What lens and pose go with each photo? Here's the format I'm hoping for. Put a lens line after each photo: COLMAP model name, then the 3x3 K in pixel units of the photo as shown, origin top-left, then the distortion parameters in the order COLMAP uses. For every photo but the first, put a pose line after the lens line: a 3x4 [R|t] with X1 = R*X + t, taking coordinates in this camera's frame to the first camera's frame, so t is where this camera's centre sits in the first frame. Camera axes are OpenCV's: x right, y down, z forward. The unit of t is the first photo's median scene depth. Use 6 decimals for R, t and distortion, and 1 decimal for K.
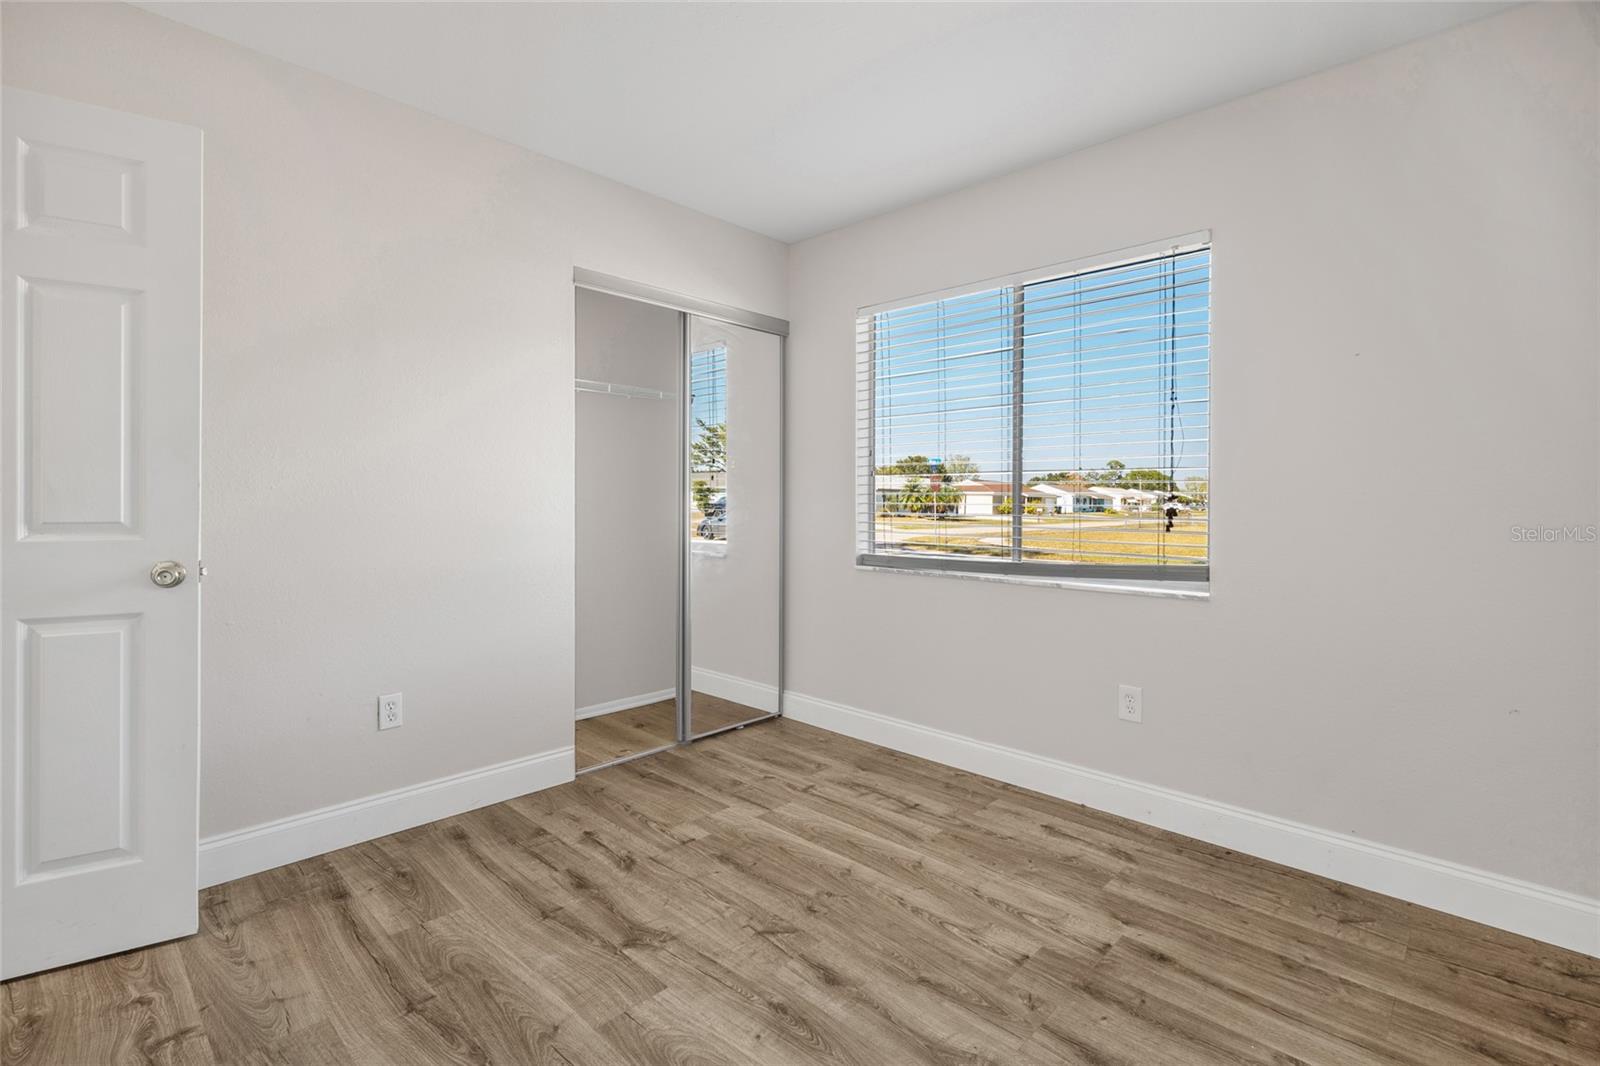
lens RADIAL K [[740.5, 0, 796.3], [0, 740.5, 516.3], [0, 0, 1]] dist [-0.002192, 0.001851]
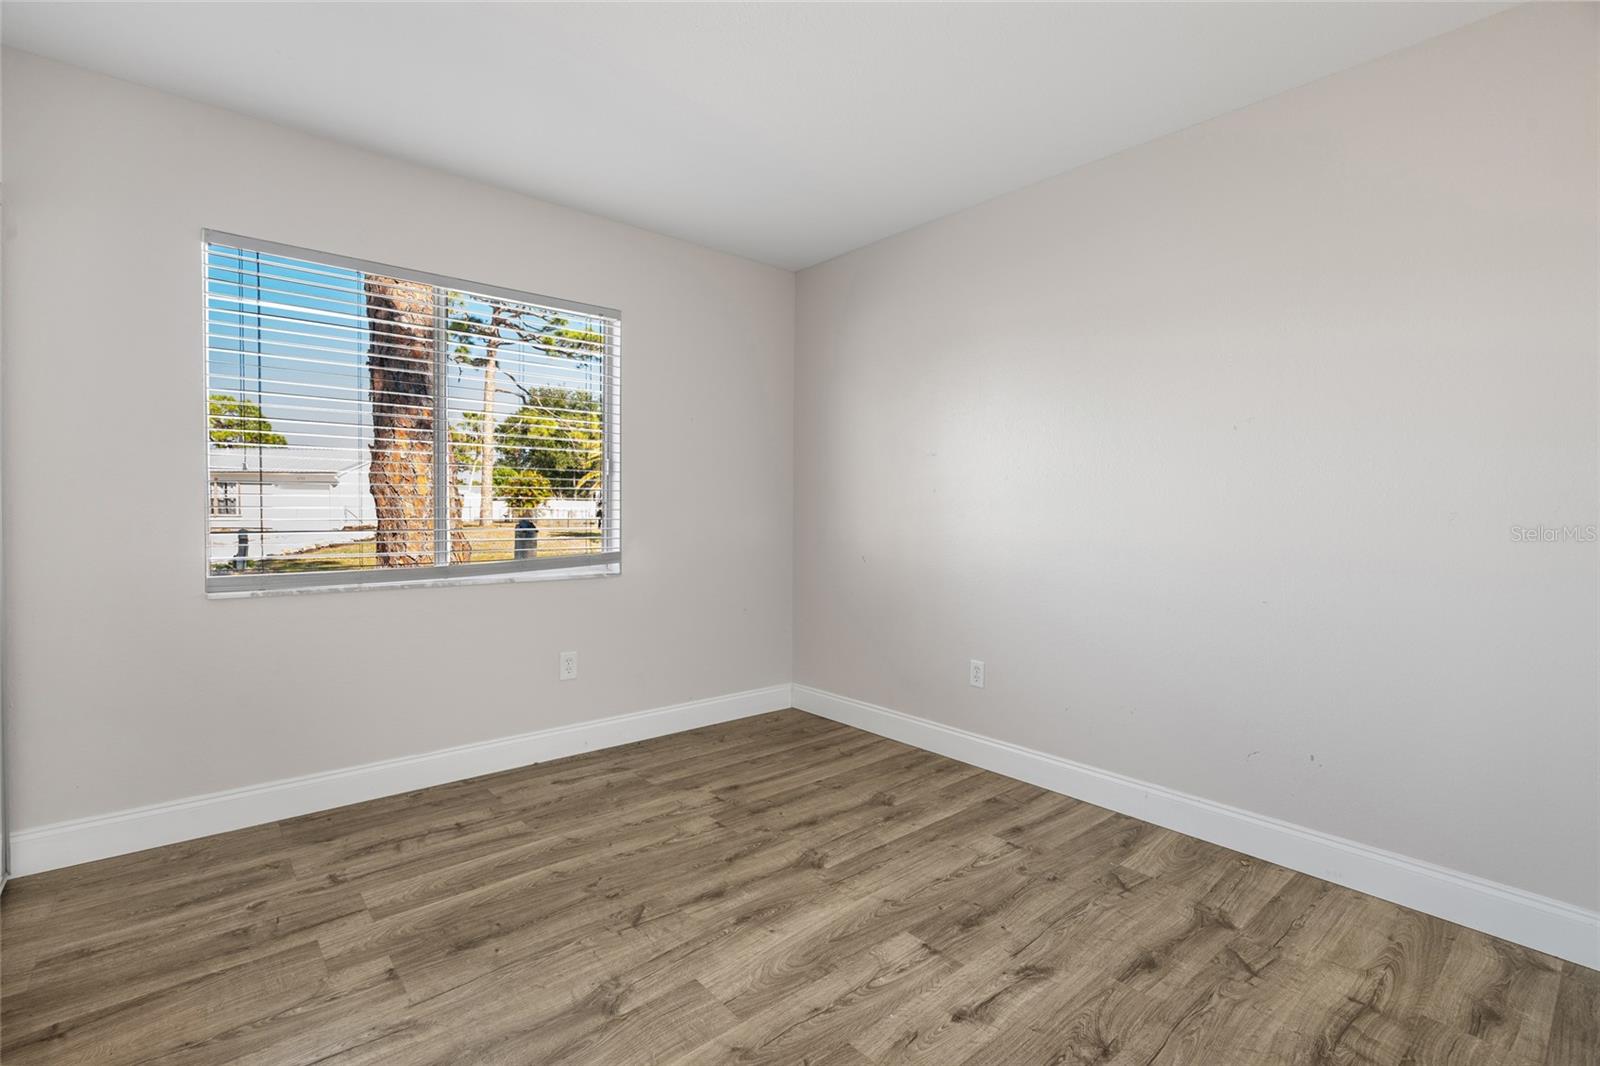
lens RADIAL K [[740.5, 0, 795.7], [0, 740.5, 532.9], [0, 0, 1]] dist [-0.002192, 0.001851]
pose [[0.085256, -0.037953, 0.995636, -0.807530], [0.011260, 0.999247, 0.037127, -0.017453], [-0.996295, 0.008045, 0.085619, 0.528862]]
